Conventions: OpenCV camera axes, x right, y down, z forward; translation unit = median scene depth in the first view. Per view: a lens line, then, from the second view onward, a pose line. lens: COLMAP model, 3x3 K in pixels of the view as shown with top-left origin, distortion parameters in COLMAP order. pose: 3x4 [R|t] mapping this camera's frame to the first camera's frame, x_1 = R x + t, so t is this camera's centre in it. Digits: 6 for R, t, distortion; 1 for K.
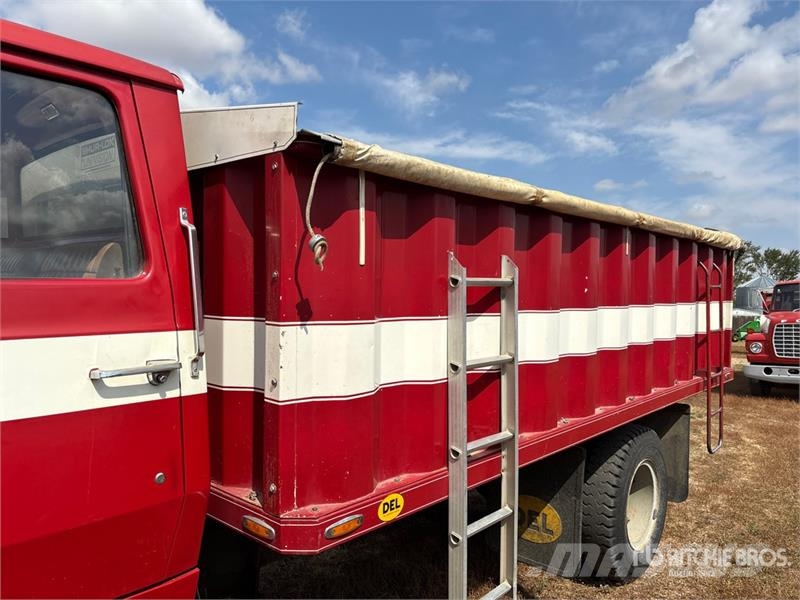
lens RADIAL K [[609.3, 0, 401.7], [0, 609.3, 299.3], [0, 0, 1]] dist [0.031171, -0.029589]
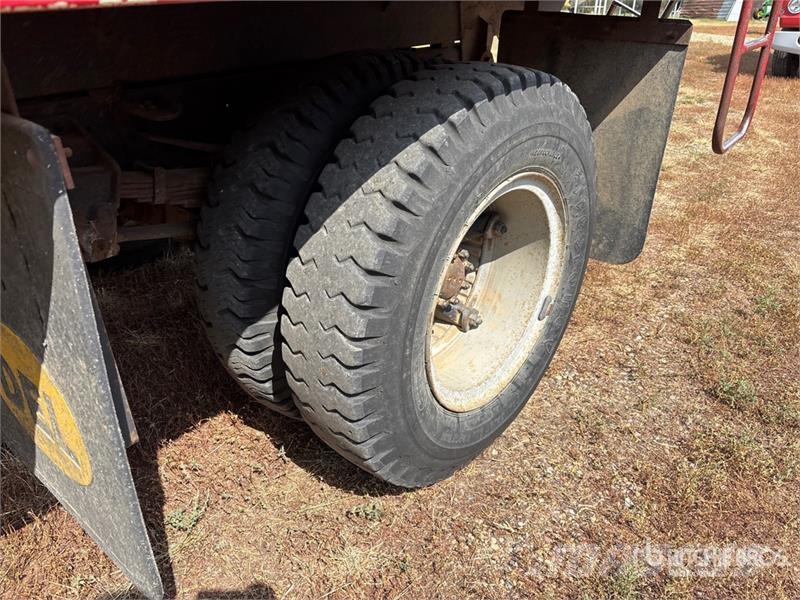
lens RADIAL K [[609.3, 0, 401.7], [0, 609.3, 299.8], [0, 0, 1]] dist [0.031171, -0.029589]
pose [[0.999844, -0.011006, 0.013815, 0.311958], [0.003421, 0.887987, 0.459856, 0.162224], [-0.017329, -0.459737, 0.887886, 0.647478]]
